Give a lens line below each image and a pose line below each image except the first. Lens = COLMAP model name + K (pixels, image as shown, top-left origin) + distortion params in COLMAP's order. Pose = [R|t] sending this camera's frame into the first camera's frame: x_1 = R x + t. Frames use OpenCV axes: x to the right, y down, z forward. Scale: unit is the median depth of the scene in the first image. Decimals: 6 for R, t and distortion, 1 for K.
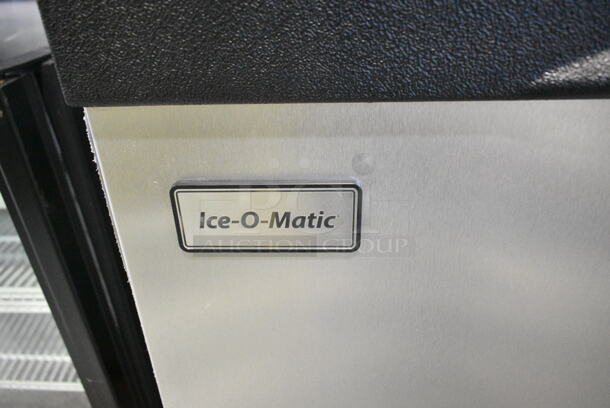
lens RADIAL K [[518.8, 0, 305.0], [0, 518.8, 204.0], [0, 0, 1]] dist [-0.004820, -0.002819]
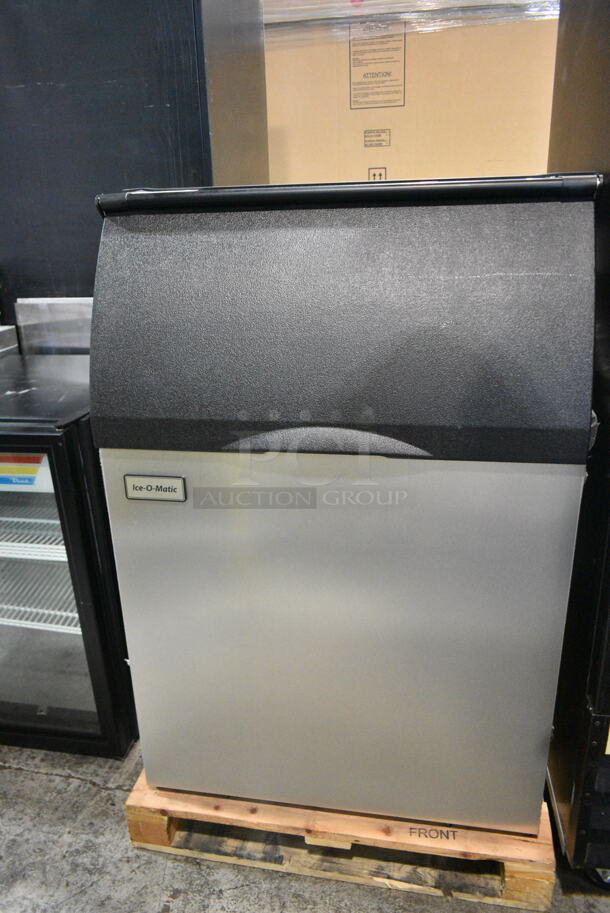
lens RADIAL K [[706.0, 0, 305.0], [0, 706.0, 456.5], [0, 0, 1]] dist [-0.002204, -0.002478]
pose [[0.990383, 0.041831, -0.131880, 1.274788], [-0.065928, 0.980708, -0.184026, 0.527378], [0.121638, 0.190951, 0.974034, -2.792913]]
